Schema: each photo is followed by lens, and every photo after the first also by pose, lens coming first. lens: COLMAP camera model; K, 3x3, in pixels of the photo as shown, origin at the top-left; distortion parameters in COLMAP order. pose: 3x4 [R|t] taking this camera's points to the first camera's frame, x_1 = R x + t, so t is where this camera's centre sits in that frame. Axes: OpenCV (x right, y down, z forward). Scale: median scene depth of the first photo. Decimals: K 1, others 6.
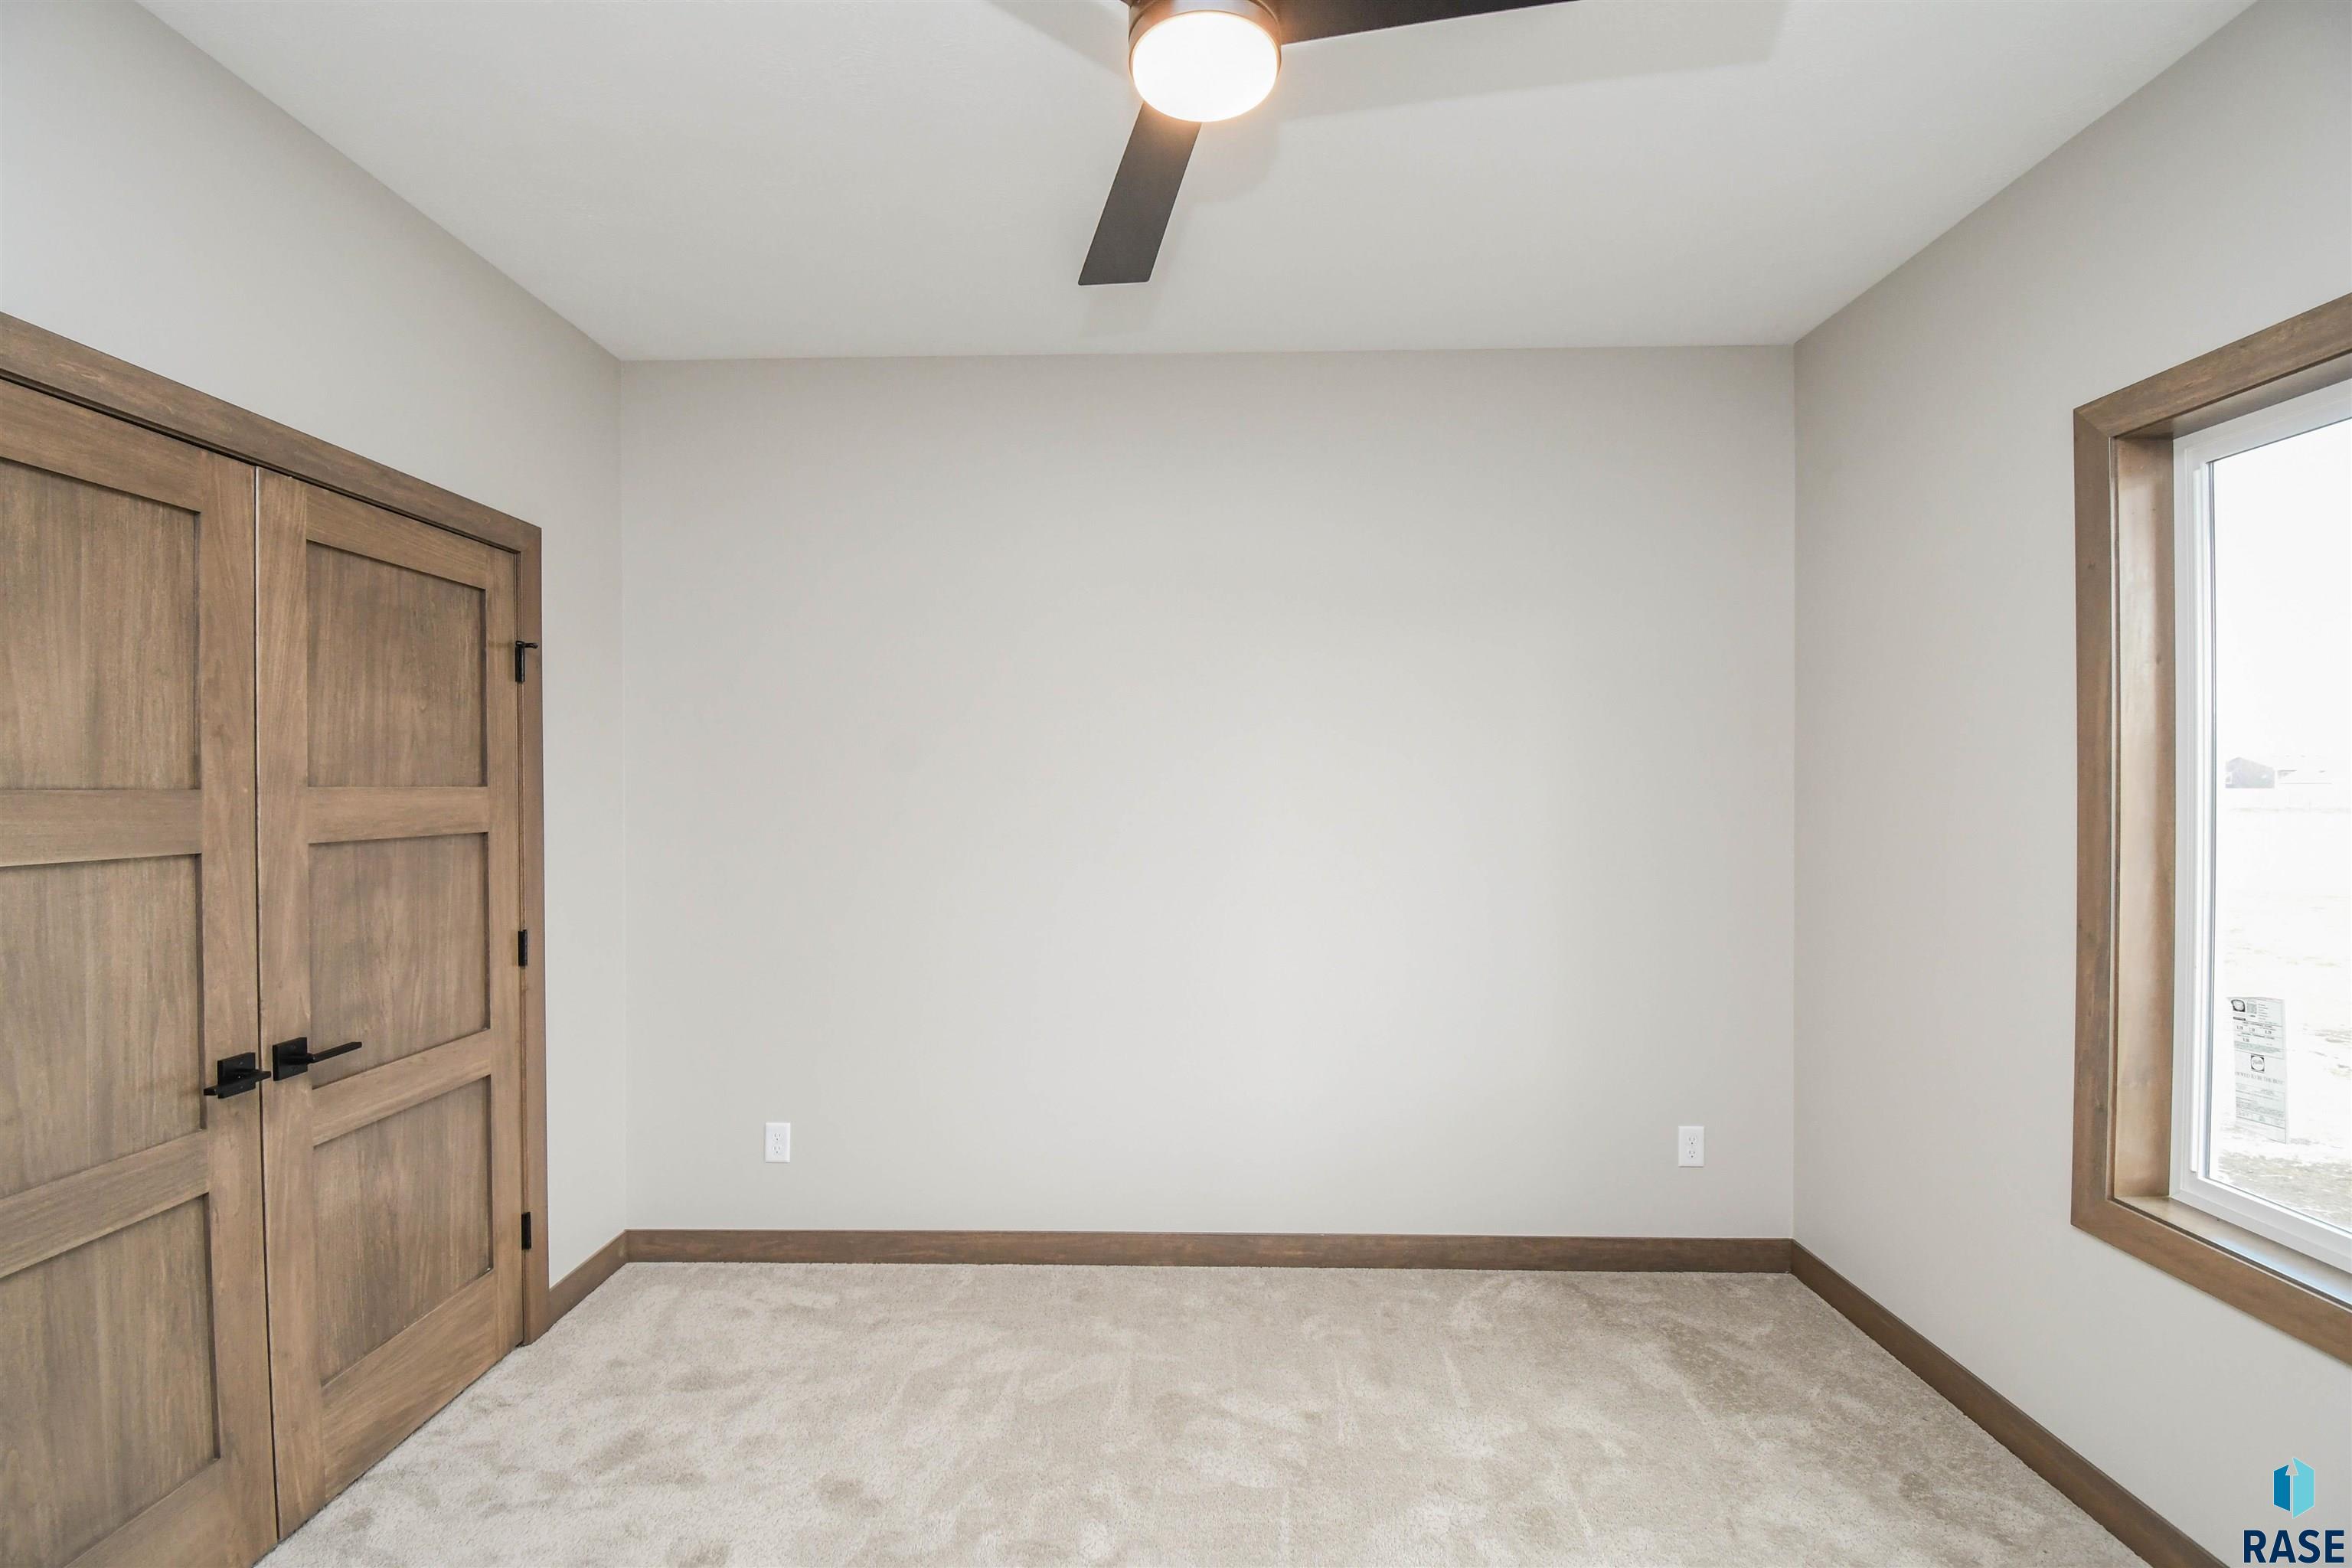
lens RADIAL K [[1044.3, 0, 1165.8], [0, 1044.3, 787.6], [0, 0, 1]] dist [0.014883, -0.026254]
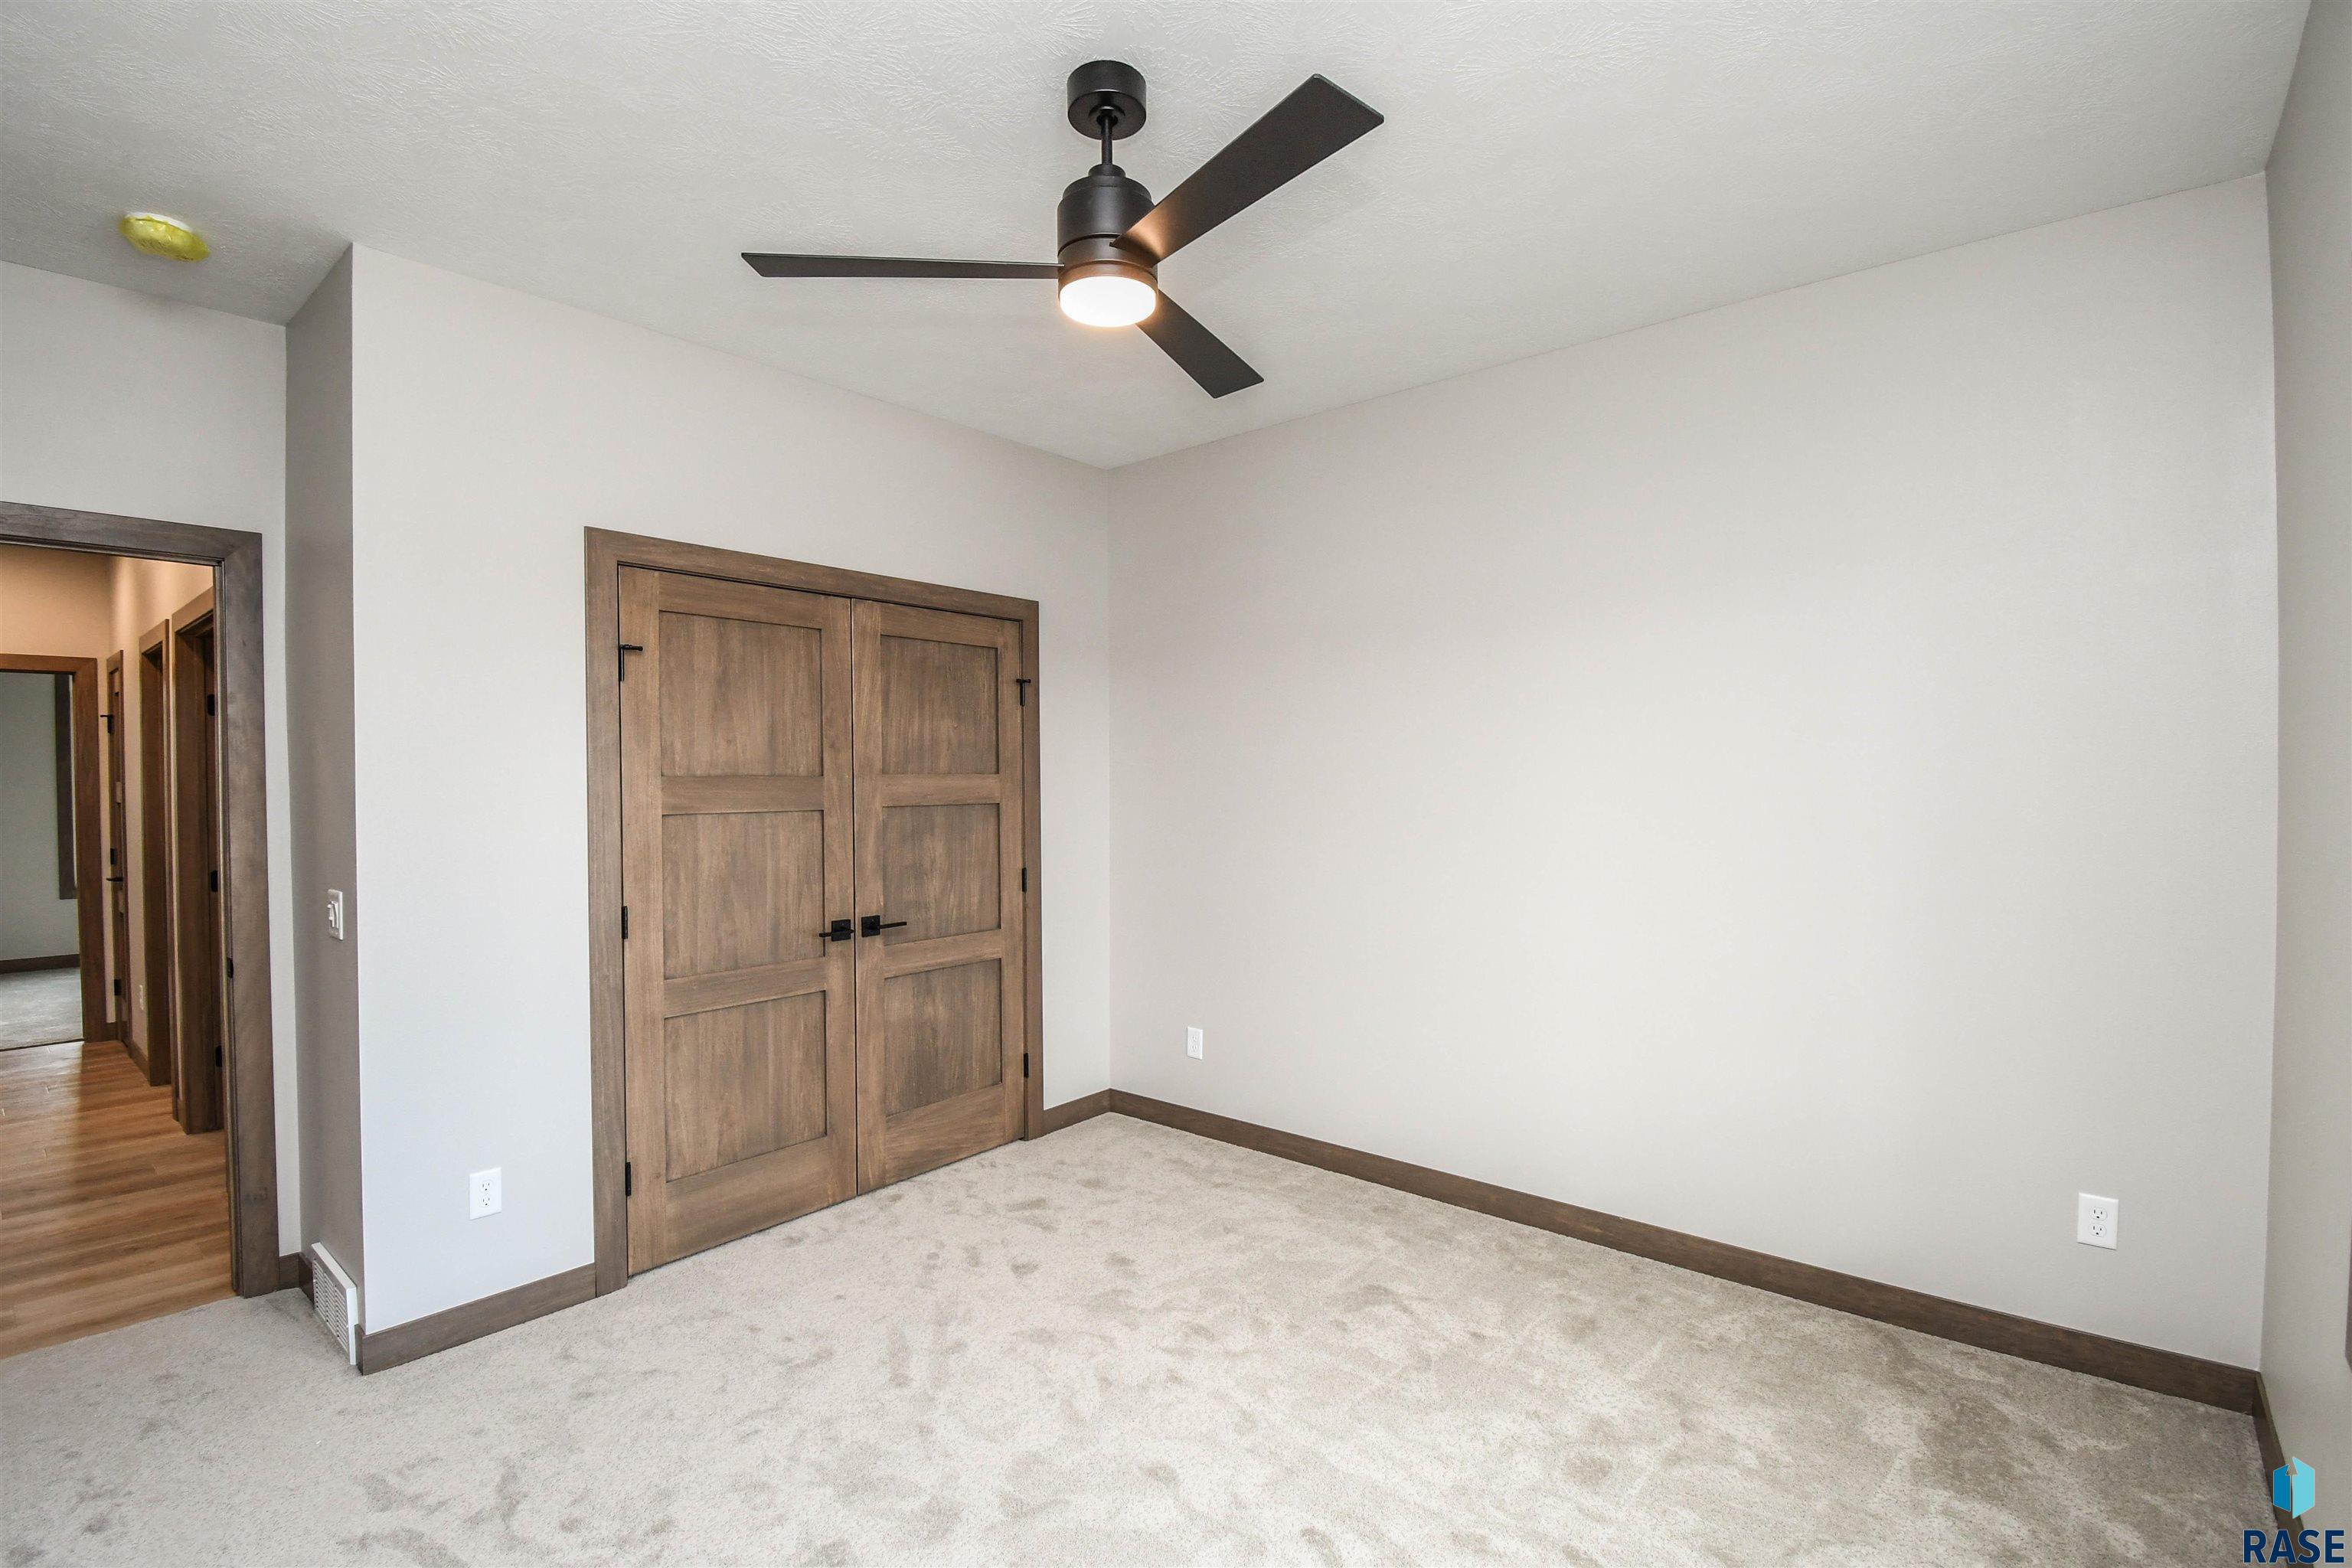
lens RADIAL K [[1079.8, 0, 1166.9], [0, 1079.8, 782.2], [0, 0, 1]] dist [0.002656, -0.019117]
pose [[0.771988, 0.001397, -0.635636, 0.634690], [0.003447, 0.999974, 0.006385, 0.002112], [0.635628, -0.007120, 0.771963, -0.096572]]
